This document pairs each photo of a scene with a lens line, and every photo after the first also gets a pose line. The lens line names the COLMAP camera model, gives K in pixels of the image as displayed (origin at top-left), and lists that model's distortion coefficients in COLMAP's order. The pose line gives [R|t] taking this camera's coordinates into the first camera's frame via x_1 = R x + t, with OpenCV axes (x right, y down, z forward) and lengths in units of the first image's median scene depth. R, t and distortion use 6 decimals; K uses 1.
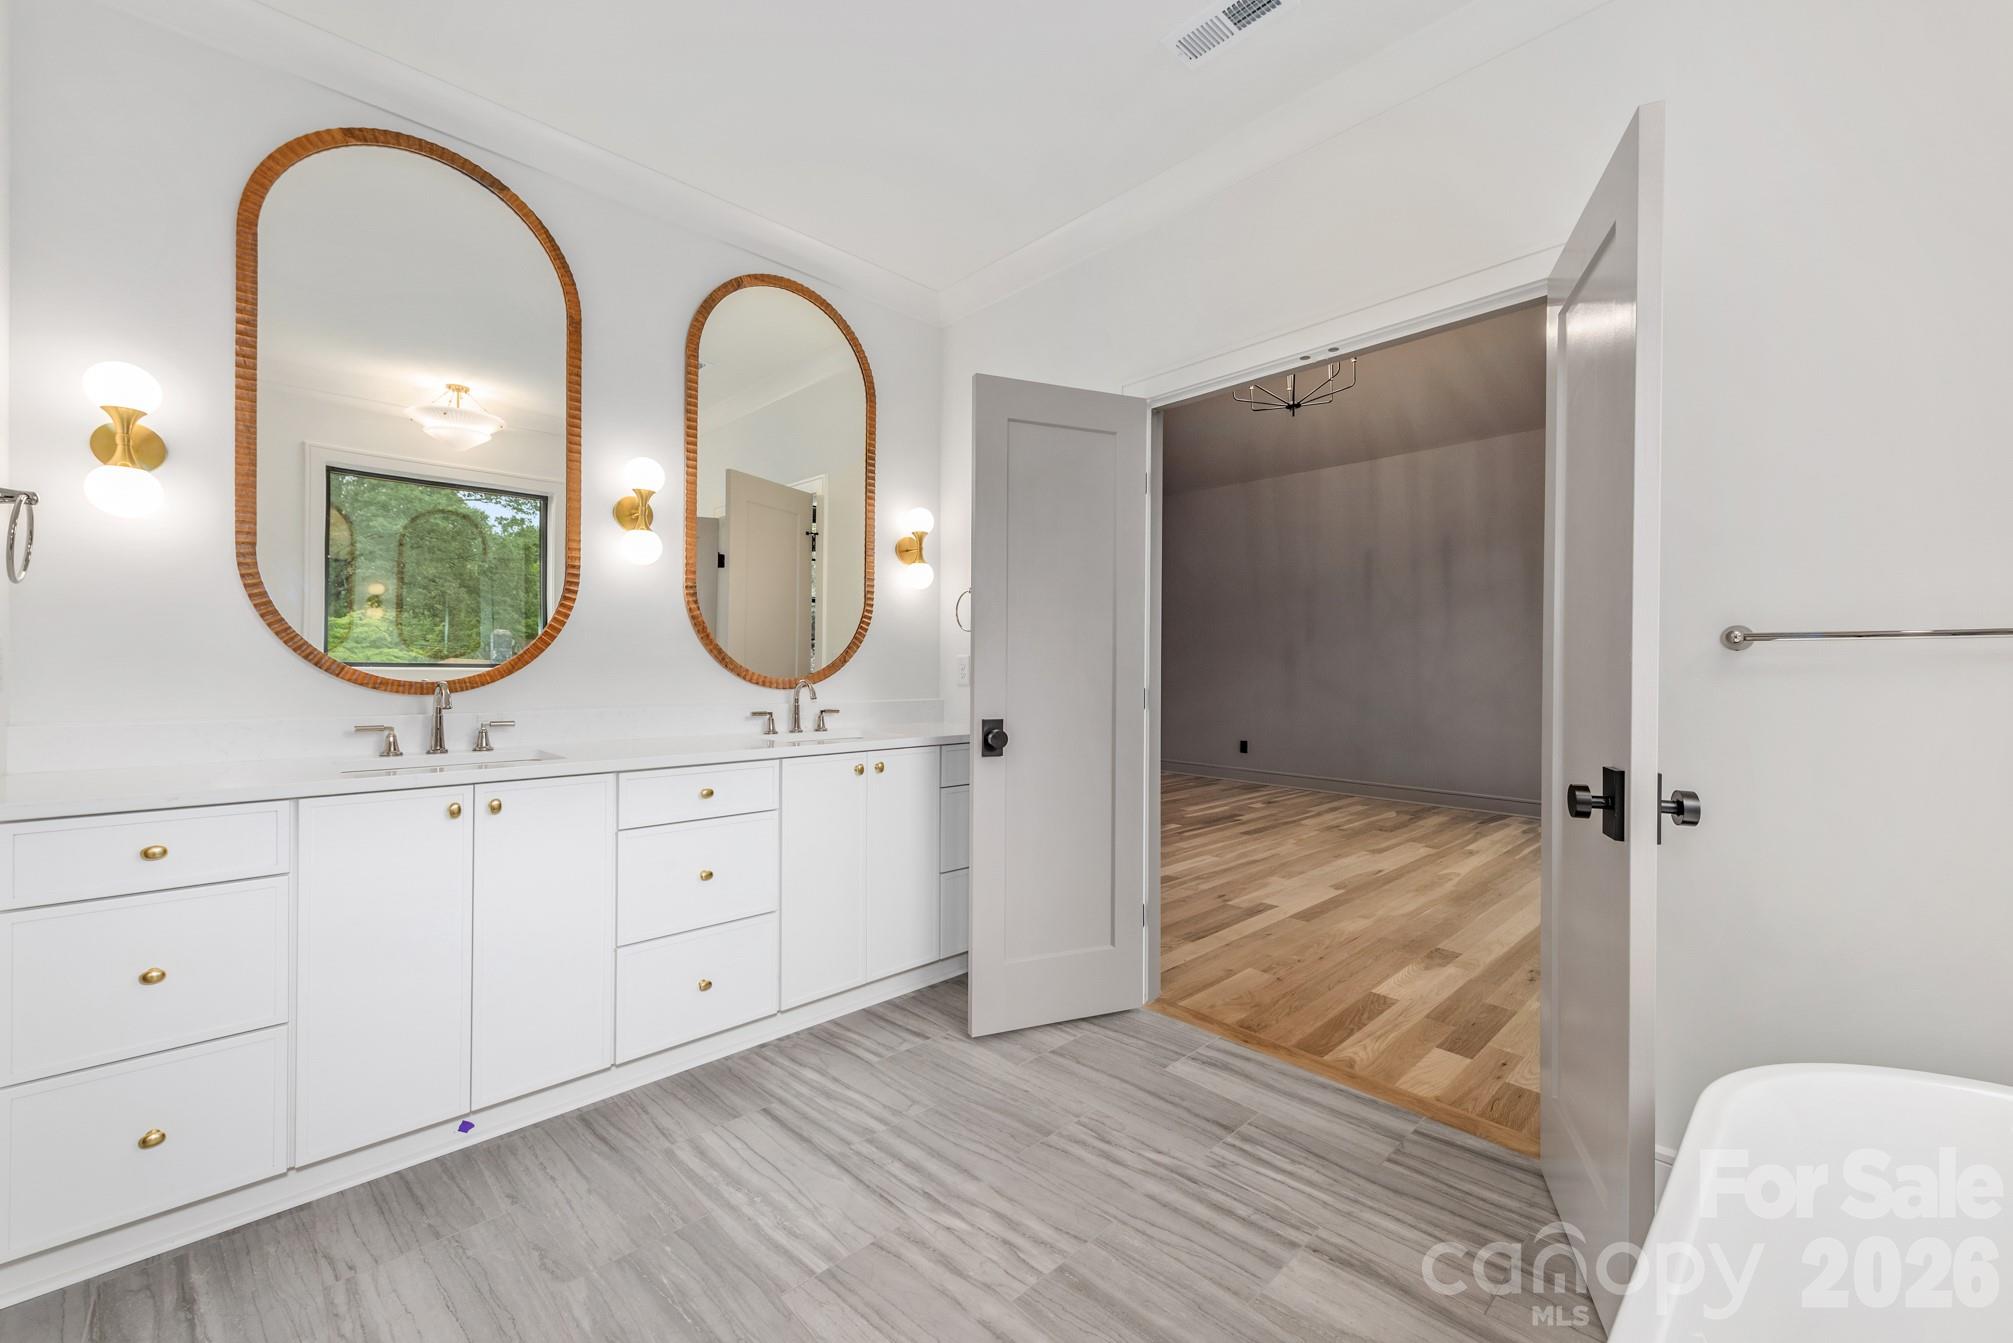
lens RADIAL K [[787.9, 0, 1021.4], [0, 787.9, 667.3], [0, 0, 1]] dist [0.004073, 0.000048]
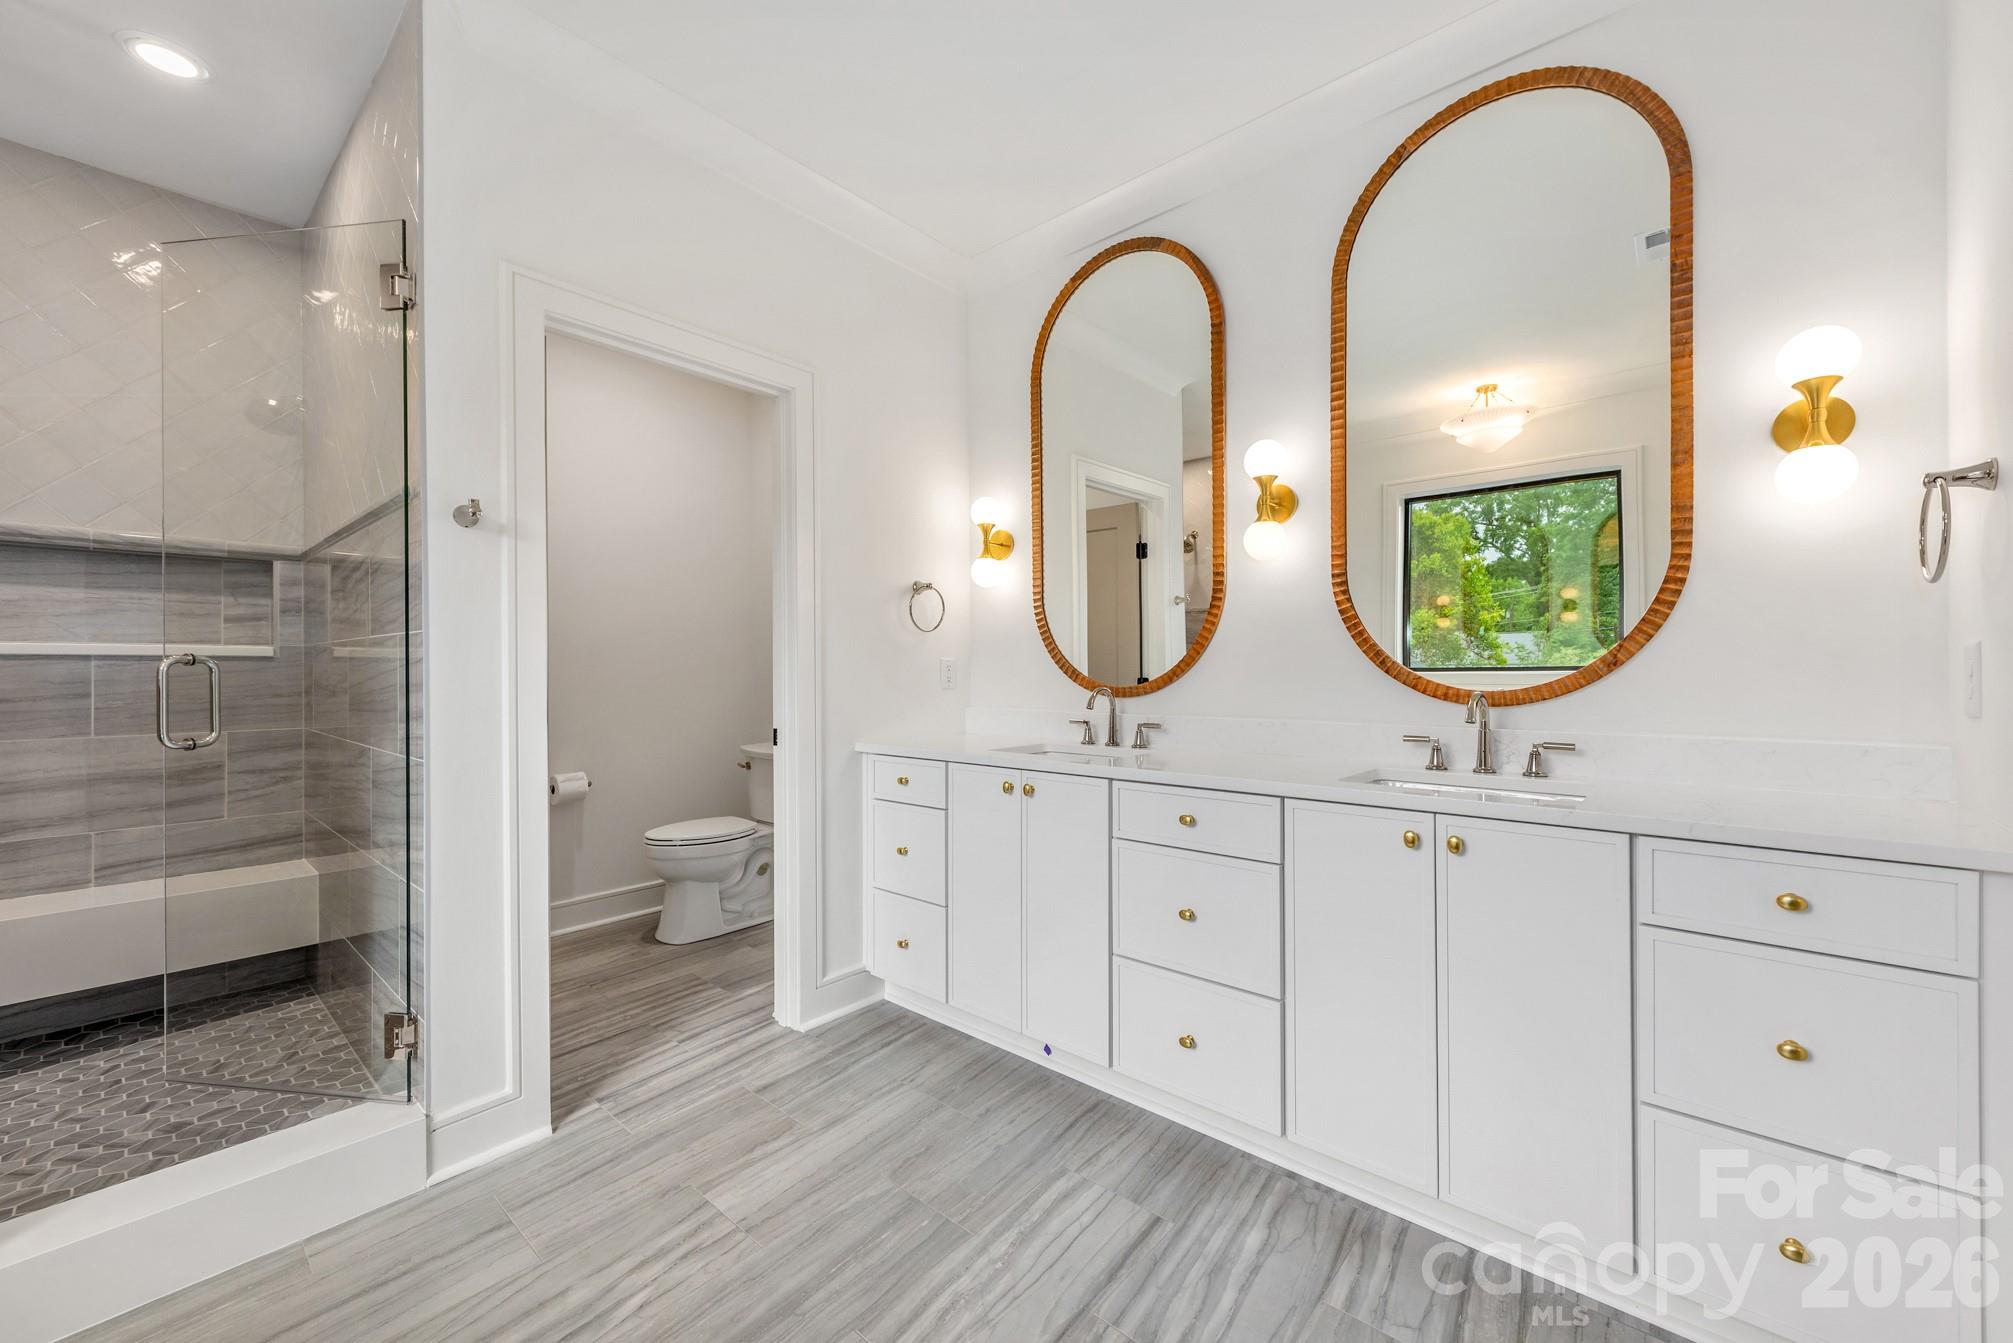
lens RADIAL K [[787.9, 0, 1020.7], [0, 787.9, 675.5], [0, 0, 1]] dist [0.004073, 0.000048]
pose [[0.081579, -0.002901, -0.996663, 0.455480], [0.000541, 0.999996, -0.002866, 0.004636], [0.996667, -0.000305, 0.081580, 0.766478]]
